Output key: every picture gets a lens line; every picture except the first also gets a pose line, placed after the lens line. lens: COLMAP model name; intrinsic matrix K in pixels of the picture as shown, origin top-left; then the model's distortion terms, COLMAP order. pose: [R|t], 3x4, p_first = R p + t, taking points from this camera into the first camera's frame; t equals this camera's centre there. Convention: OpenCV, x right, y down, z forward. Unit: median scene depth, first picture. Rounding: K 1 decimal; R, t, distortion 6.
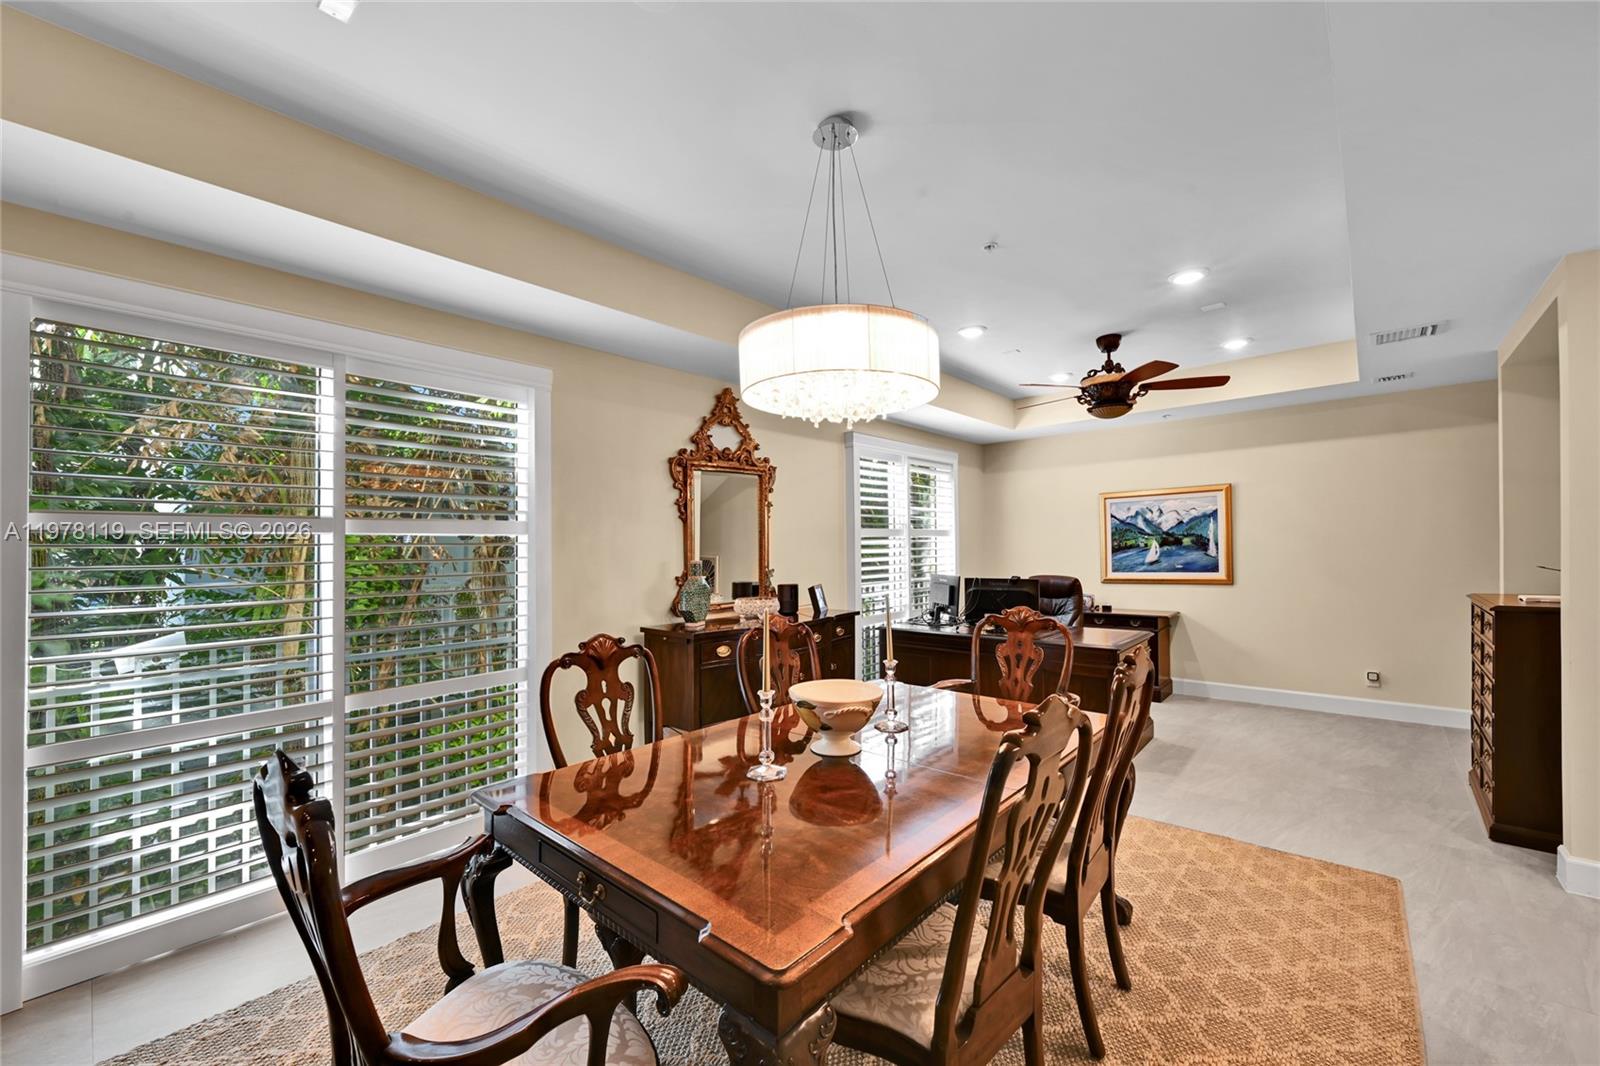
lens RADIAL K [[639.2, 0, 797.8], [0, 639.2, 543.9], [0, 0, 1]] dist [-0.001444, 0.000954]
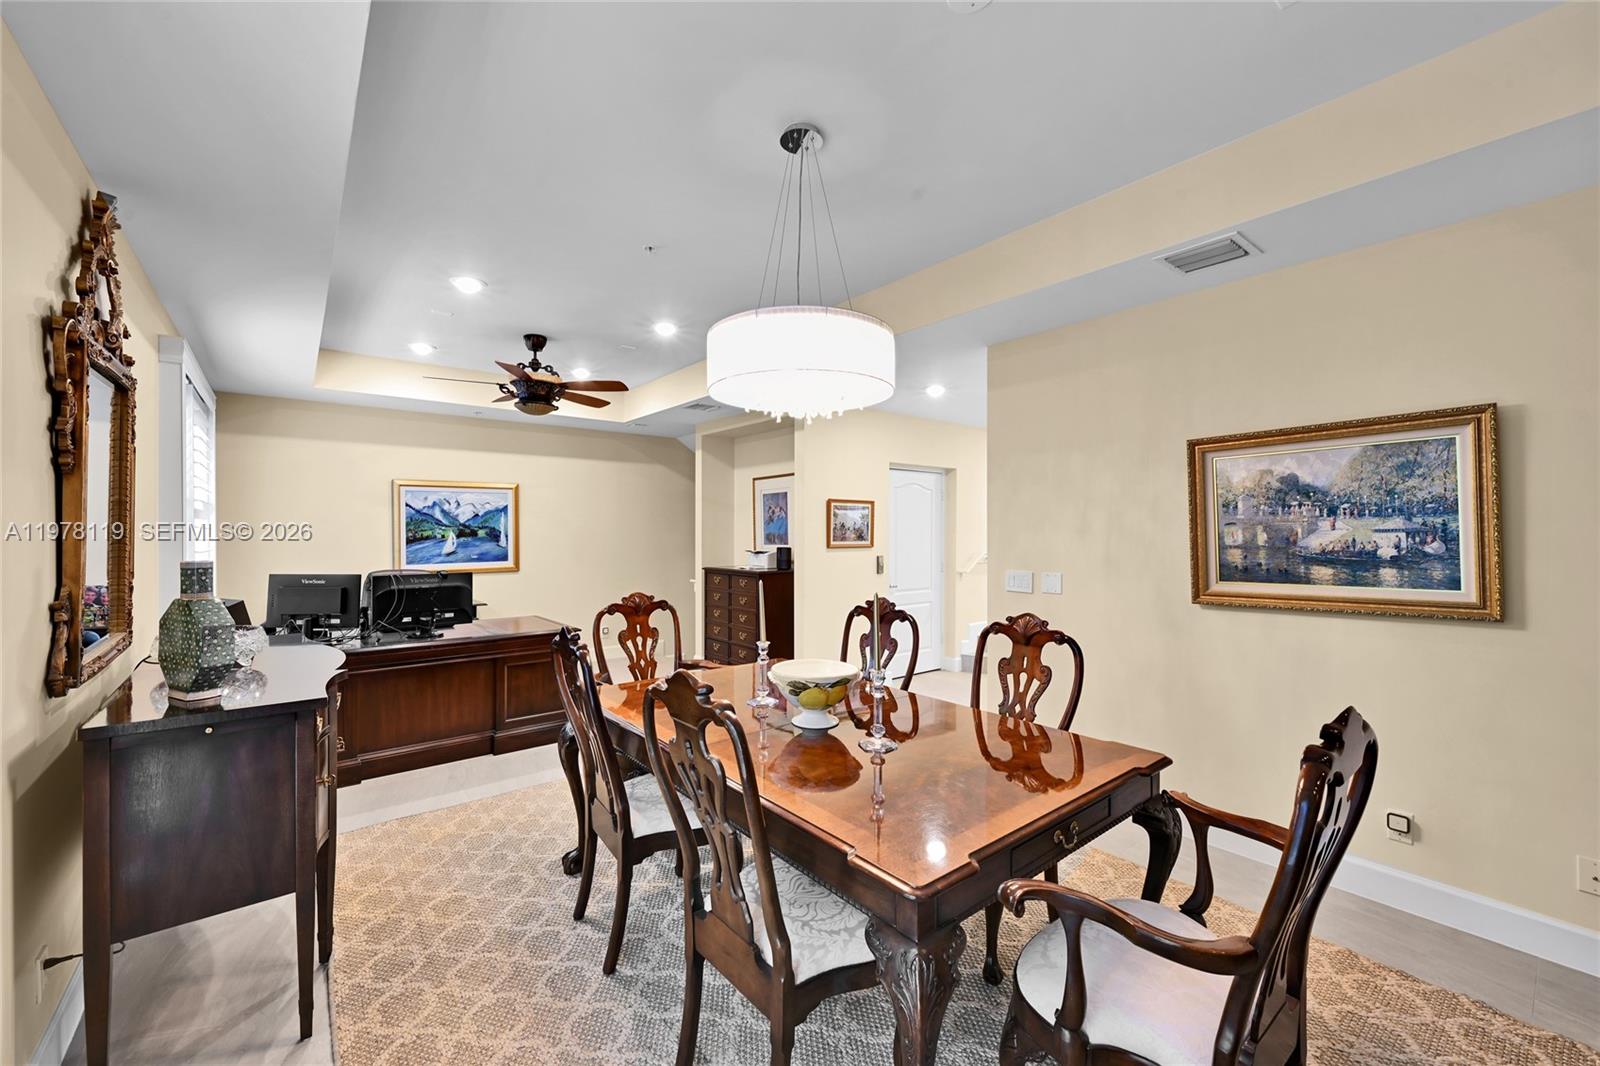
lens RADIAL K [[639.2, 0, 794.0], [0, 639.2, 533.3], [0, 0, 1]] dist [-0.001444, 0.000954]
pose [[0.169840, 0.013659, 0.985377, -0.352630], [-0.006339, 0.999898, -0.012768, 0.006567], [-0.985451, -0.004078, 0.169910, 0.305859]]
